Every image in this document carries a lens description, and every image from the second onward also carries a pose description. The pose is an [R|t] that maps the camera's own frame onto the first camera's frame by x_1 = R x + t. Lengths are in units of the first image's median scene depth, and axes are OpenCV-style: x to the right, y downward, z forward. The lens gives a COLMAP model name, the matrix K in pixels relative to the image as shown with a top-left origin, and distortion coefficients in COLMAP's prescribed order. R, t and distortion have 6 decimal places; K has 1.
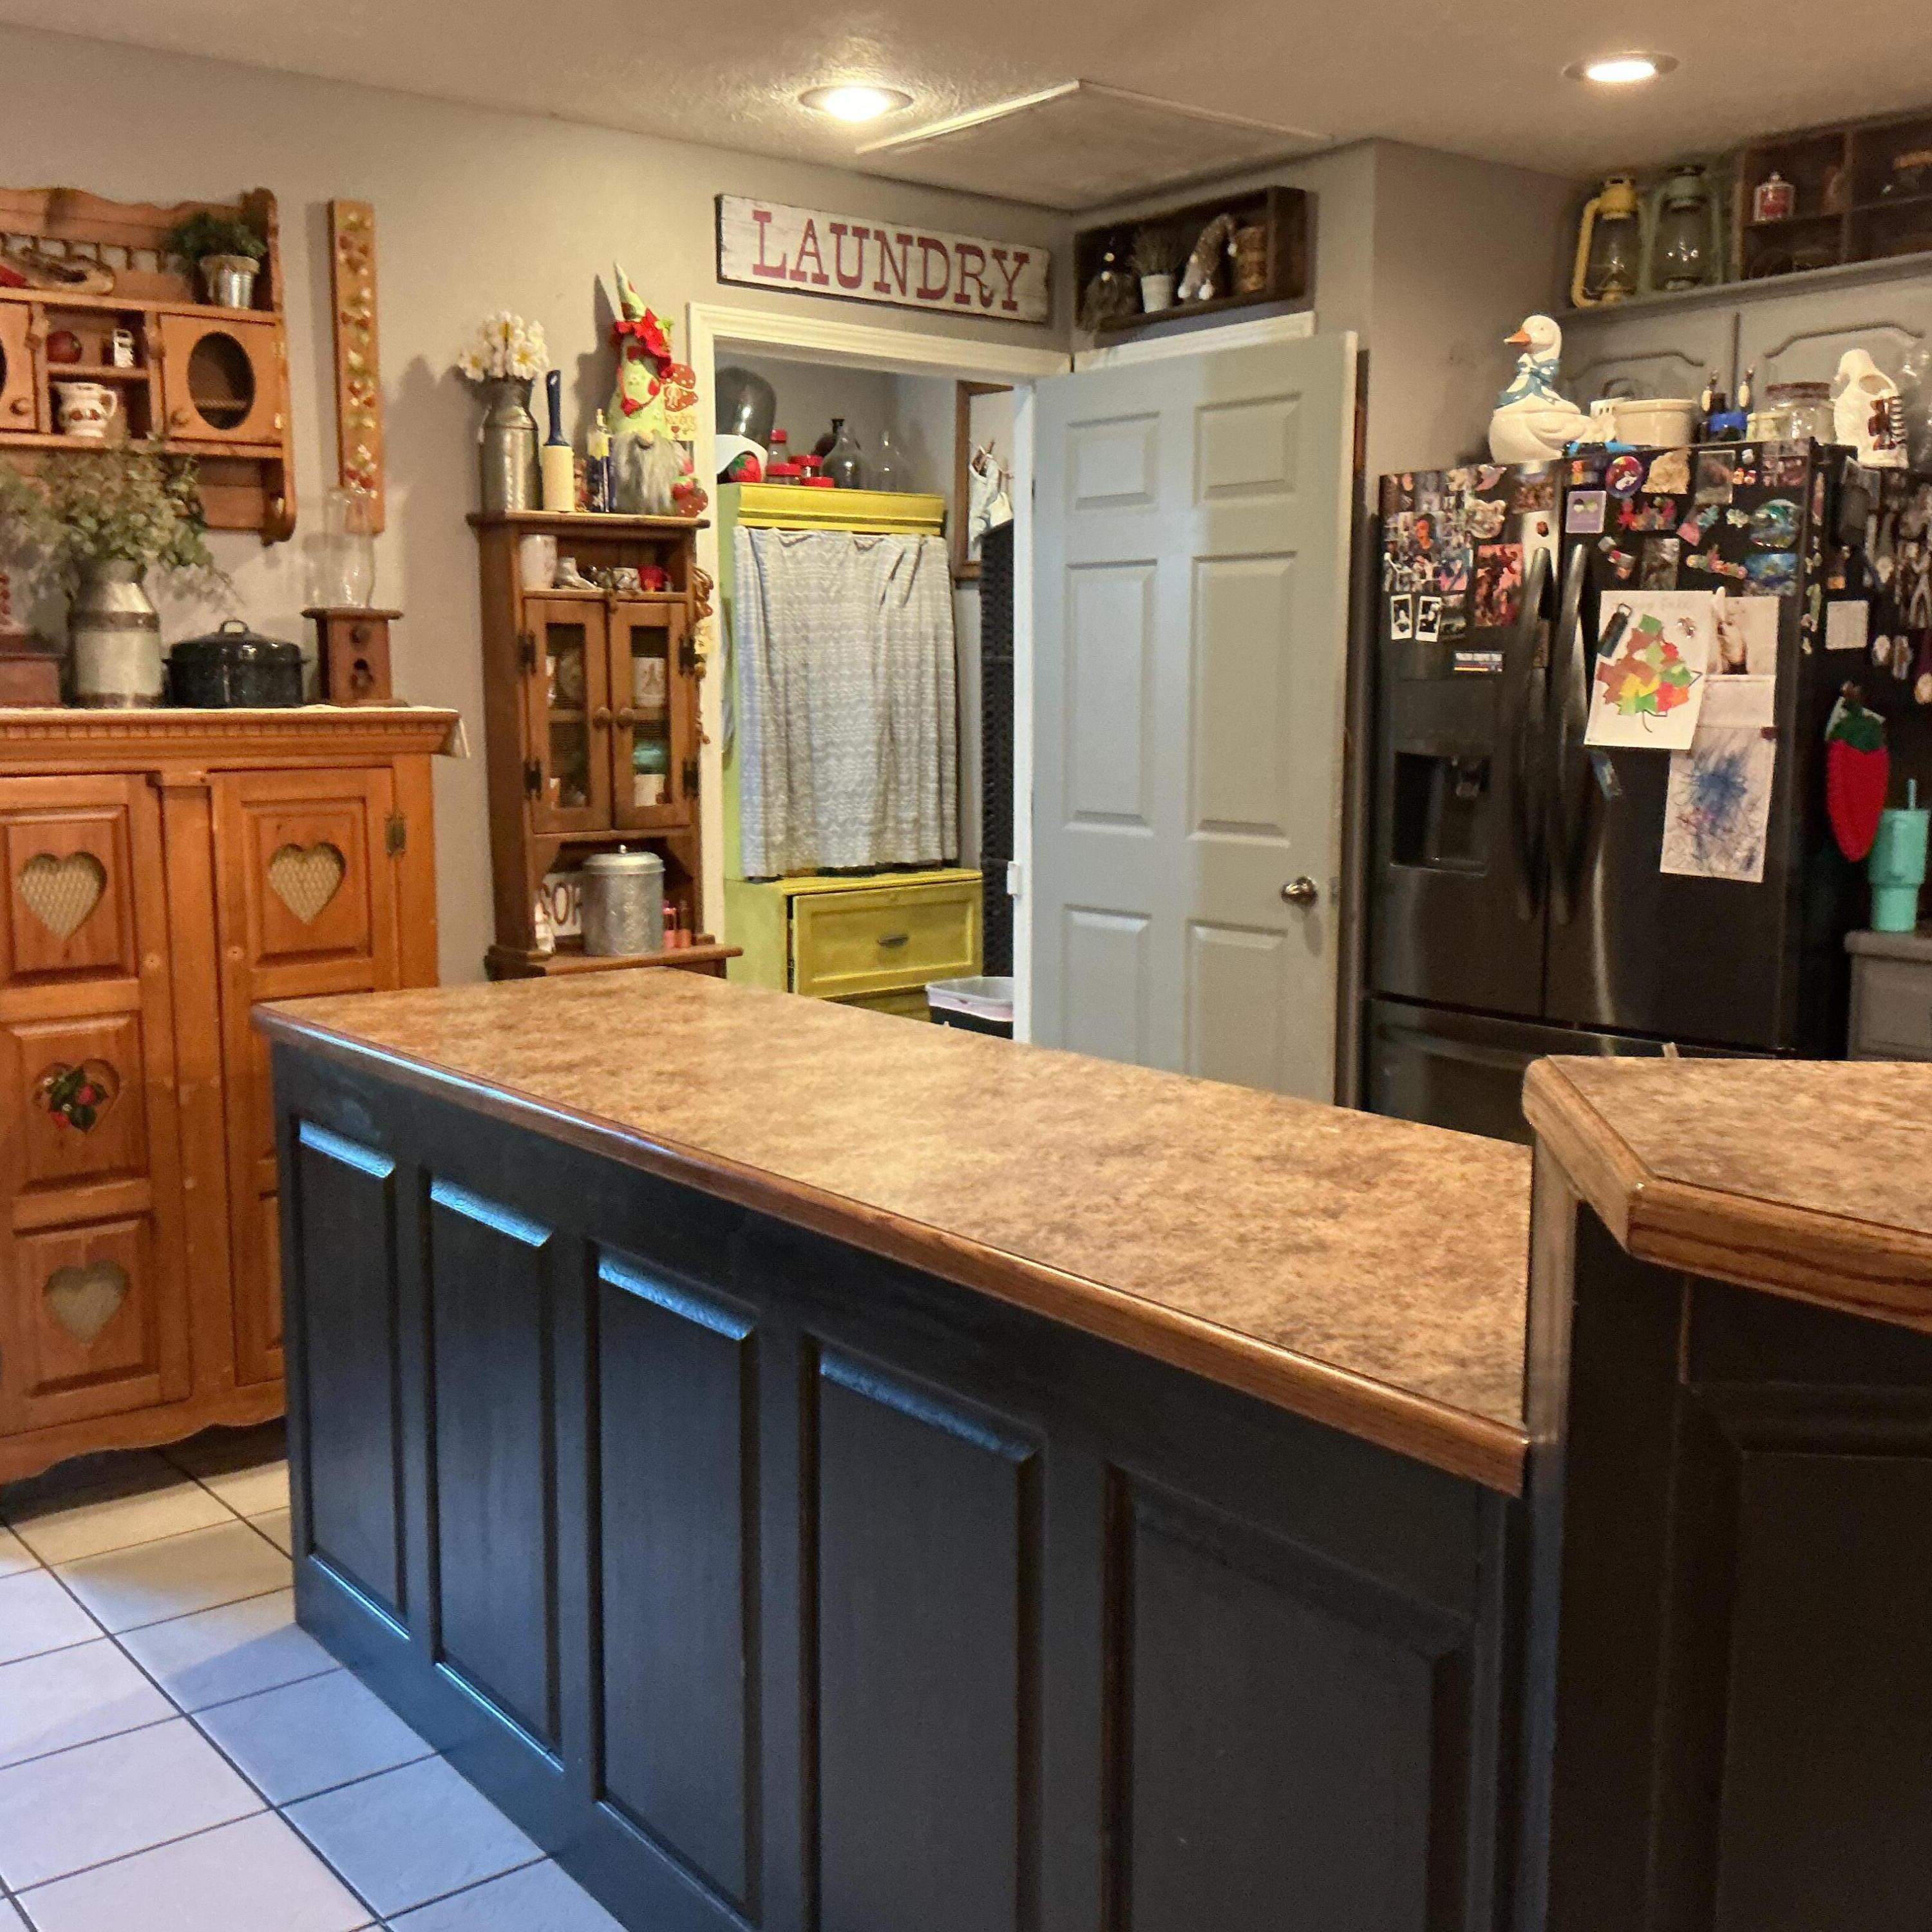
lens RADIAL K [[2121.9, 0, 966.0], [0, 2121.9, 966.0], [0, 0, 1]] dist [0.140921, -0.310923]
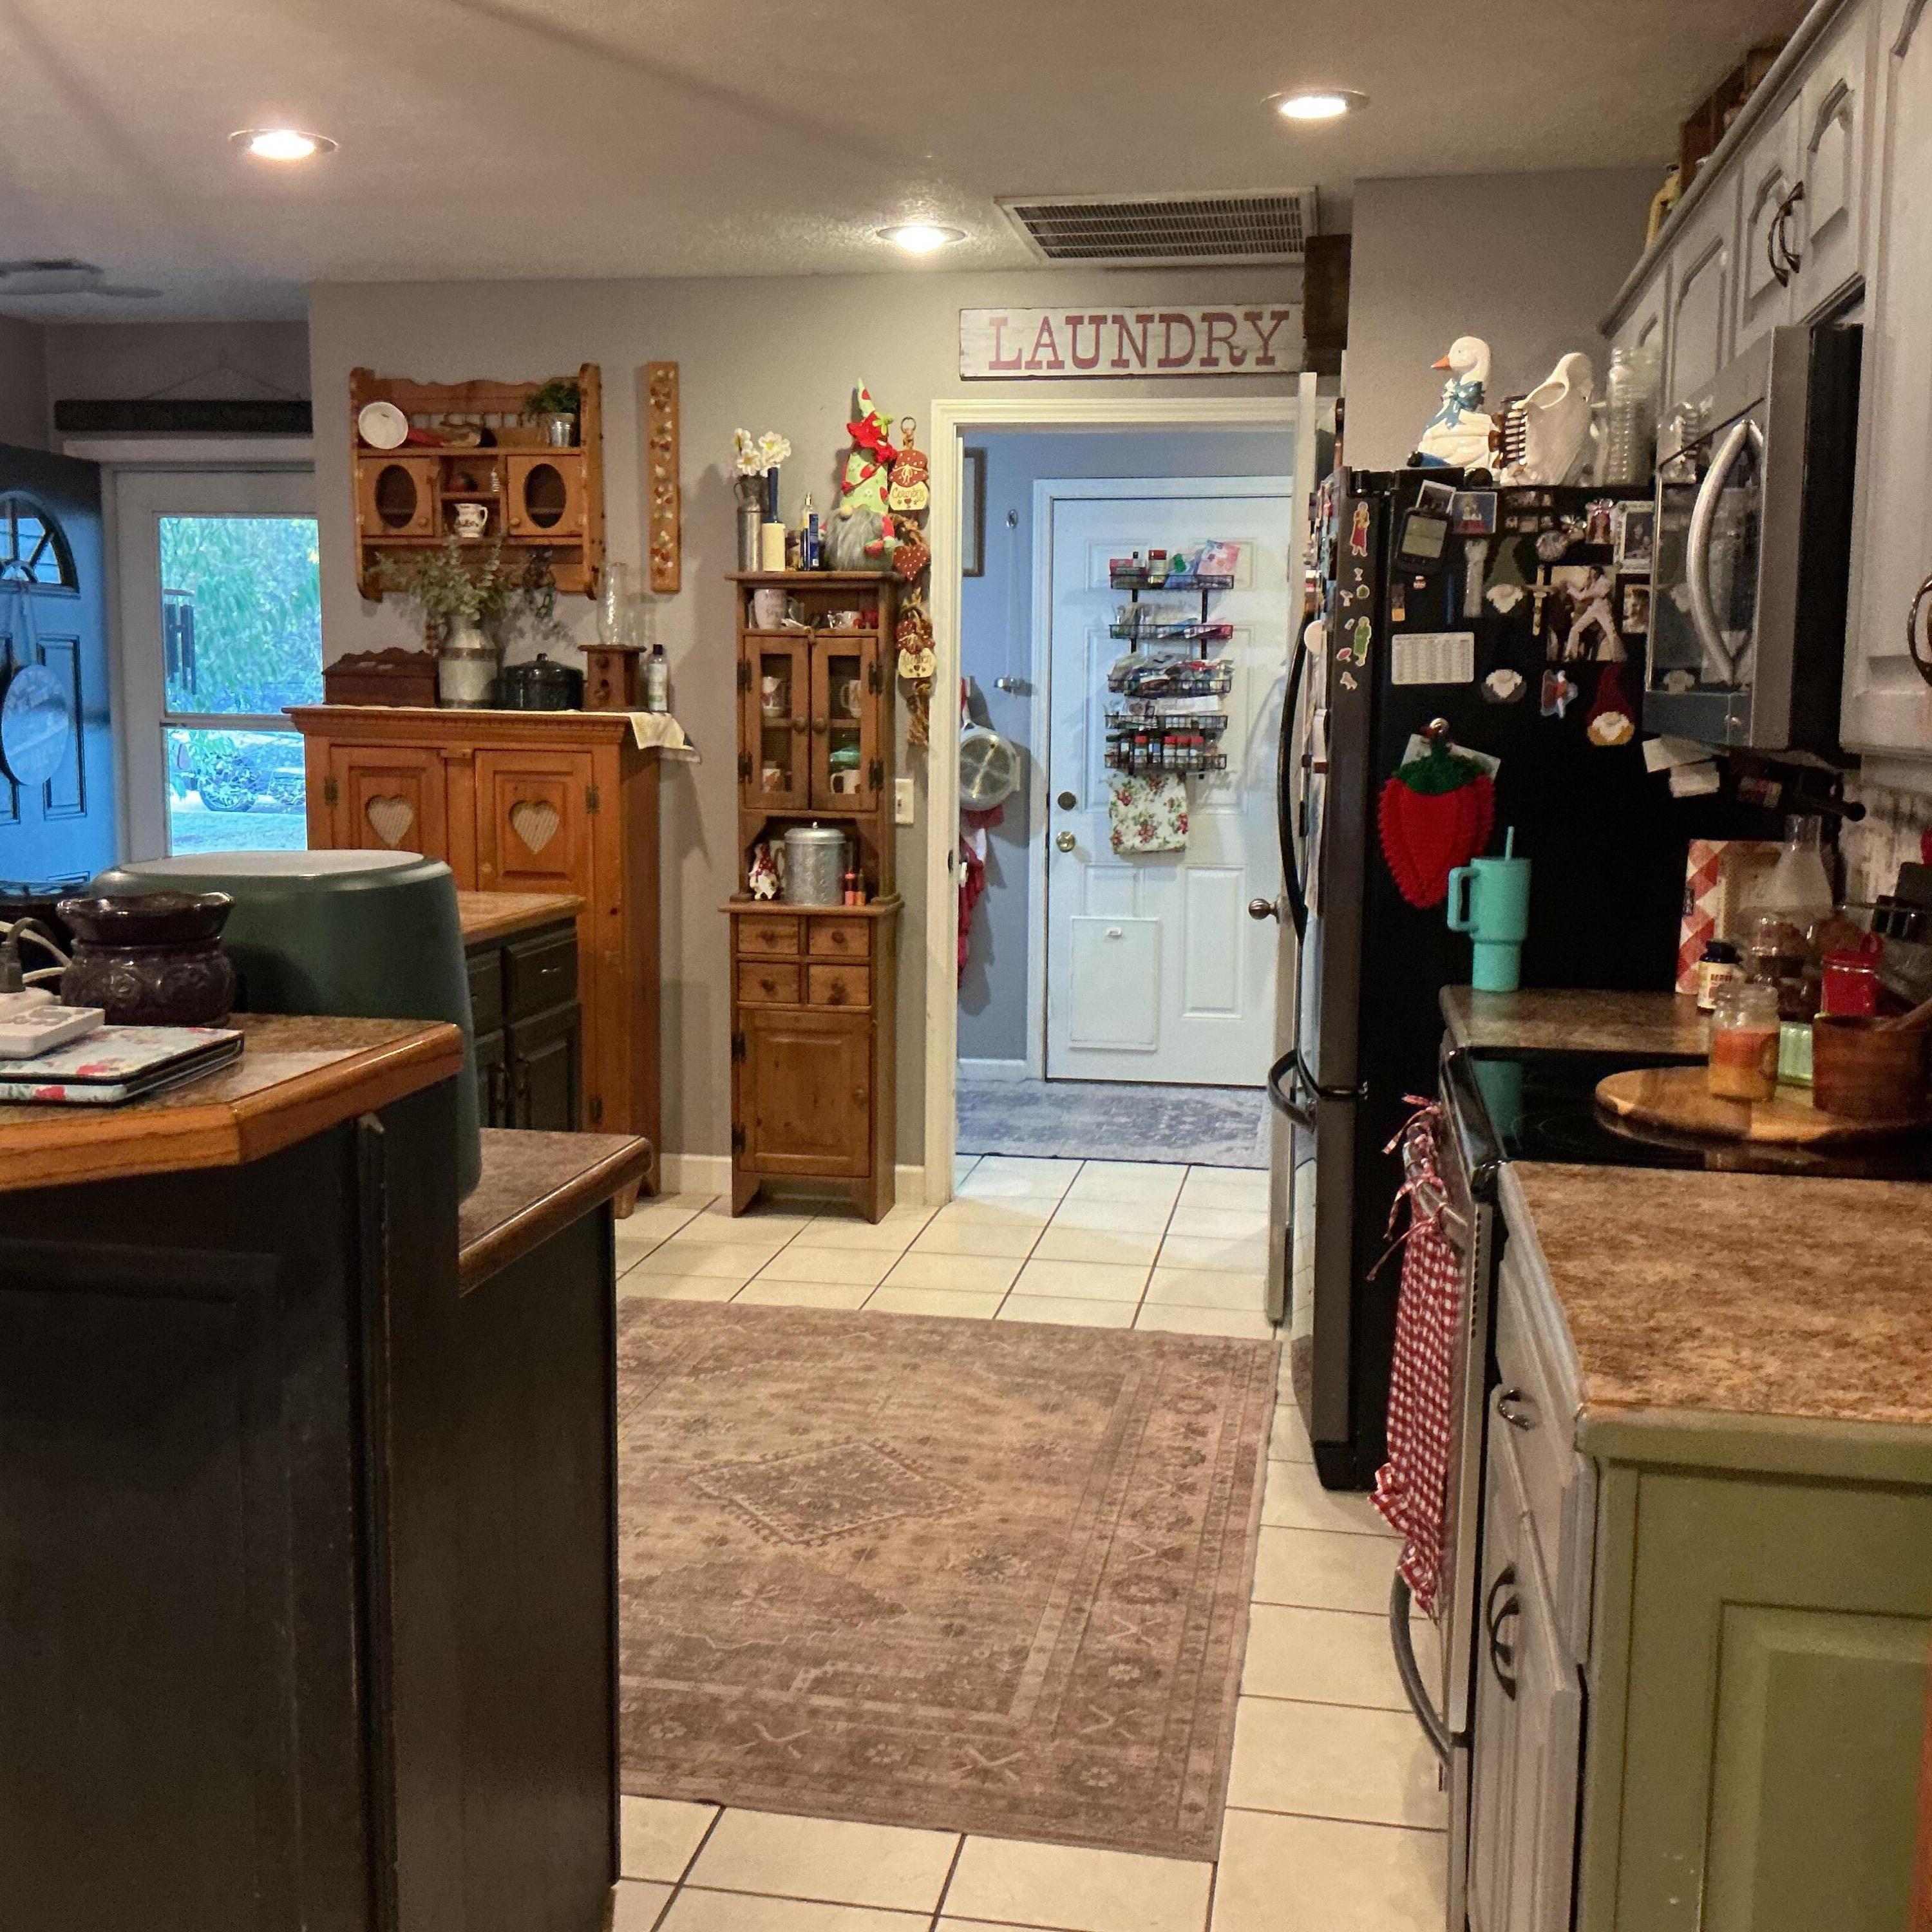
lens RADIAL K [[2121.9, 0, 966.0], [0, 2121.9, 966.0], [0, 0, 1]] dist [0.140921, -0.310923]
pose [[0.655461, 0.109590, -0.747235, 0.892378], [-0.115497, 0.992323, 0.044222, -0.037591], [0.746345, 0.057317, 0.663087, 0.206390]]
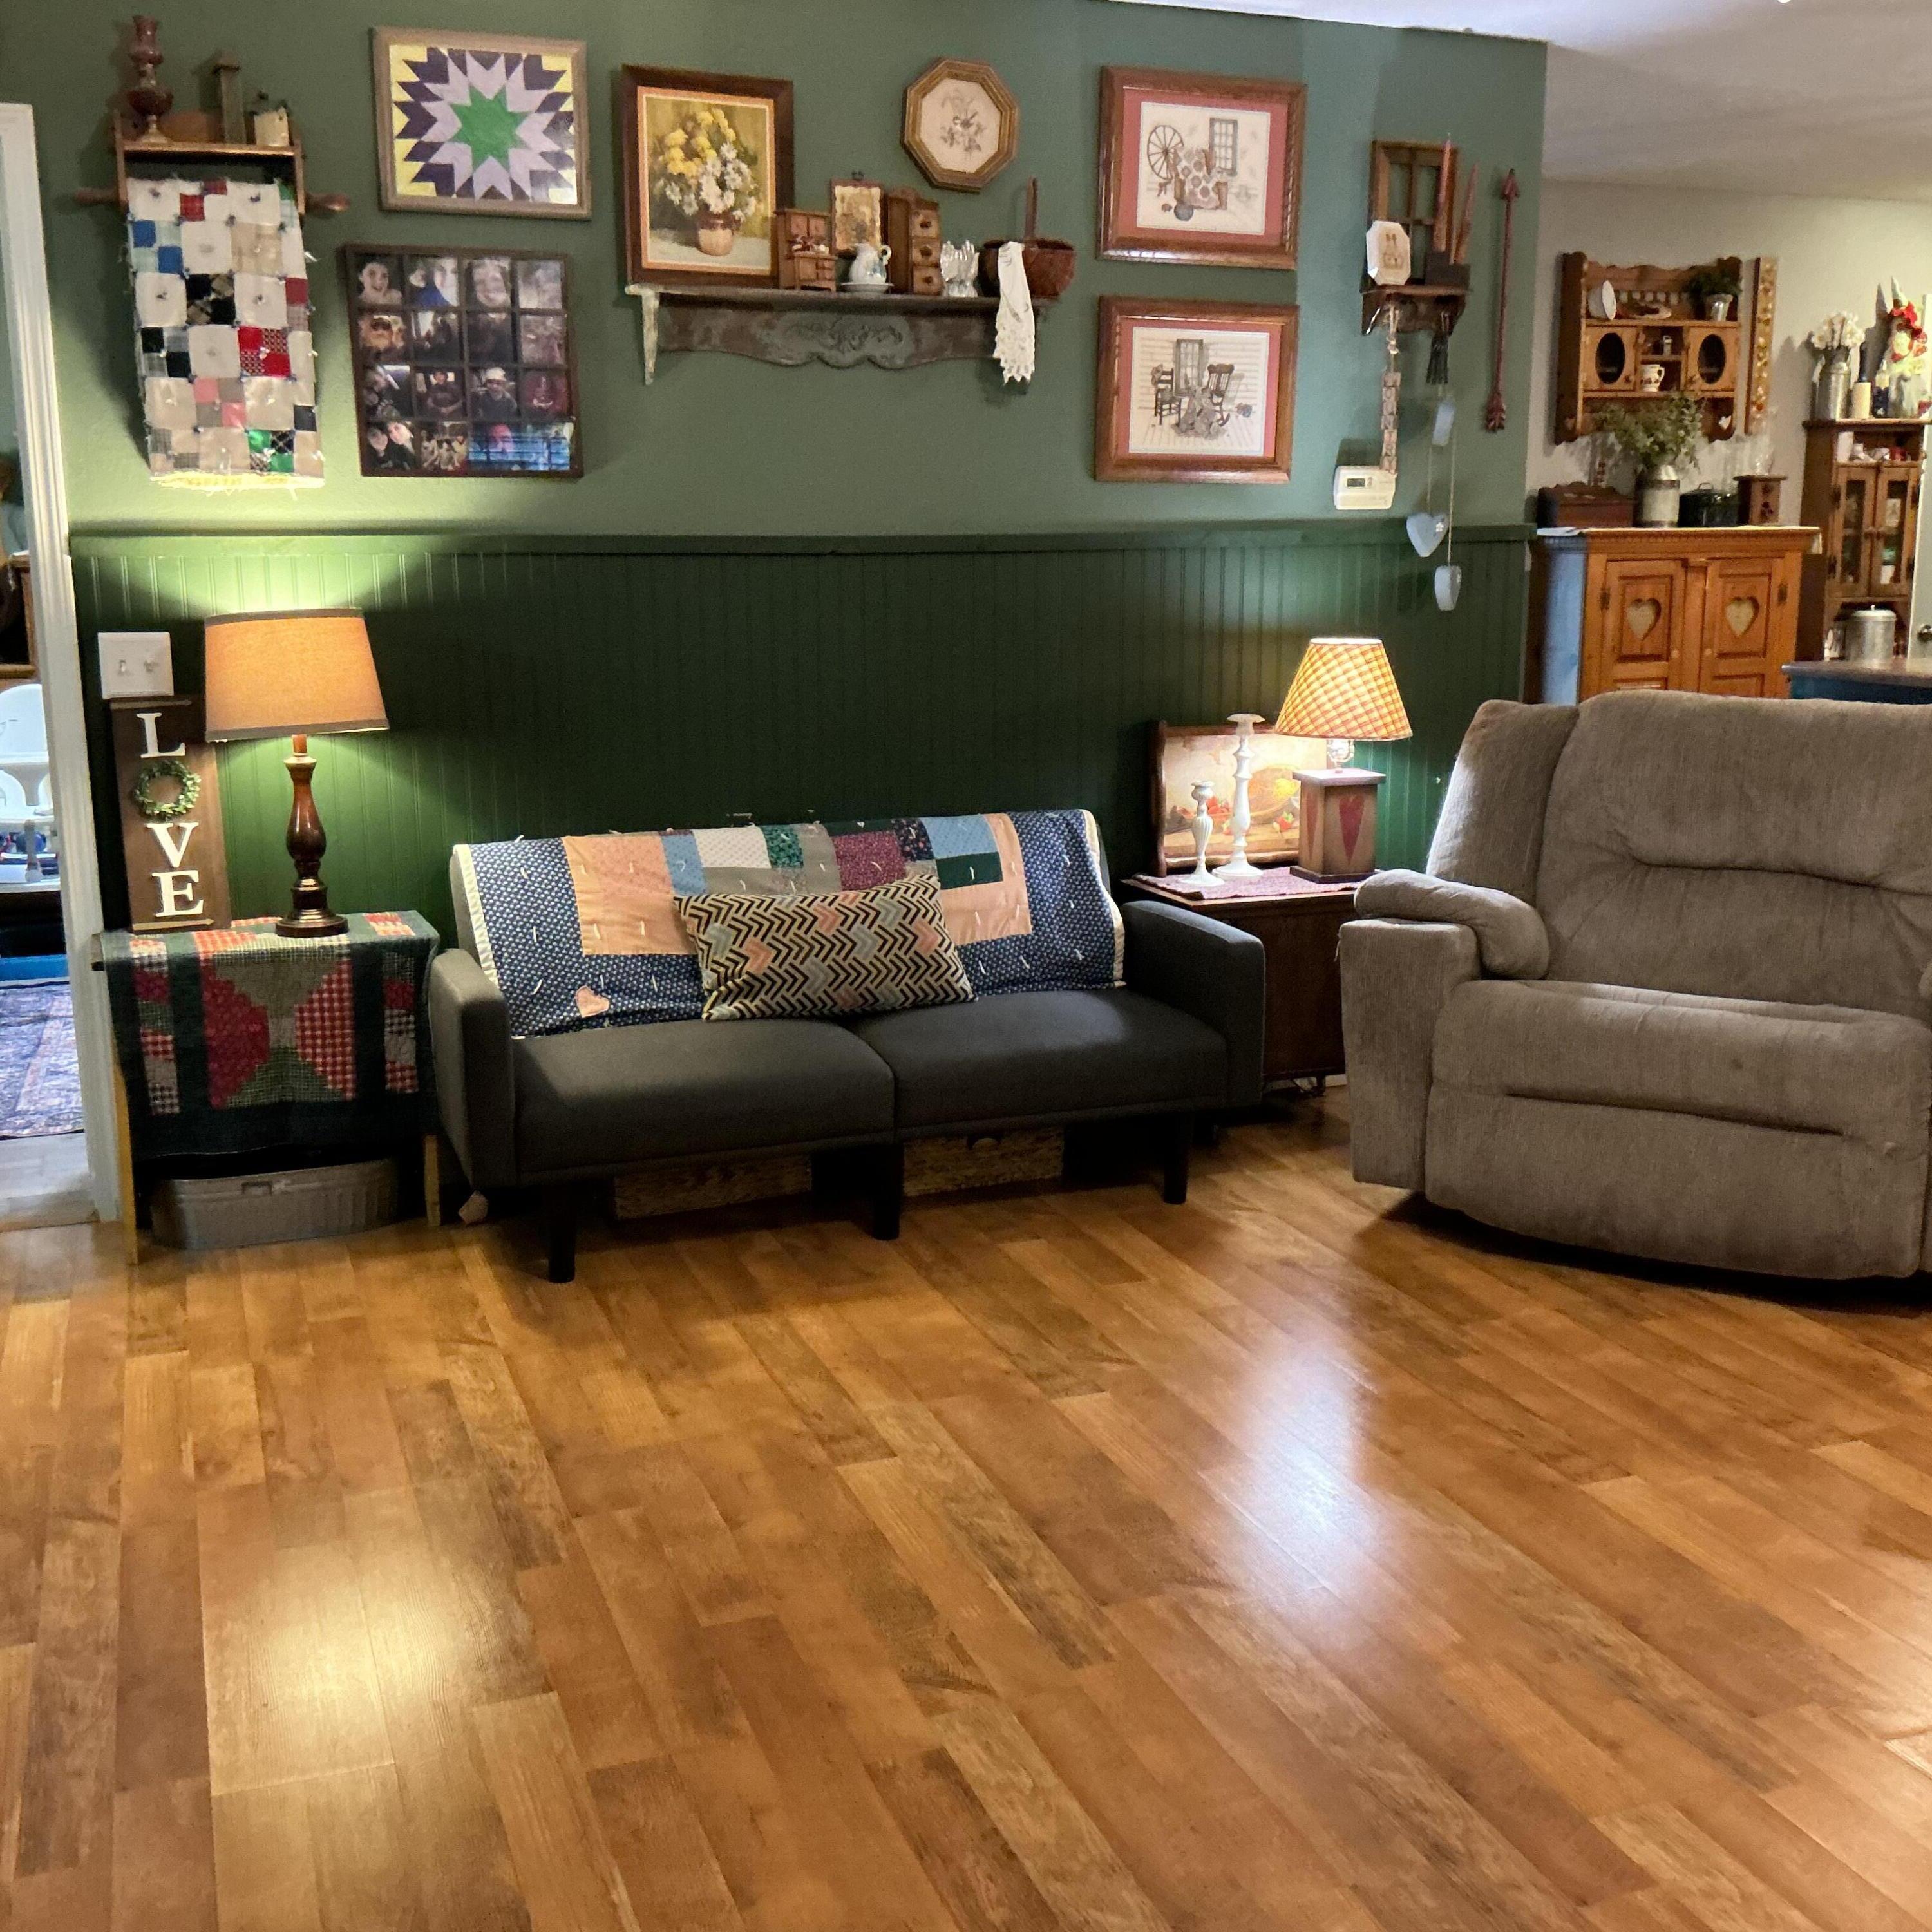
lens RADIAL K [[2121.9, 0, 966.0], [0, 2121.9, 966.0], [0, 0, 1]] dist [0.140921, -0.310923]
pose [[0.948610, 0.057145, -0.311245, -0.303545], [-0.036696, 0.996789, 0.071173, 0.143838], [0.314312, -0.056094, 0.947661, -0.965952]]
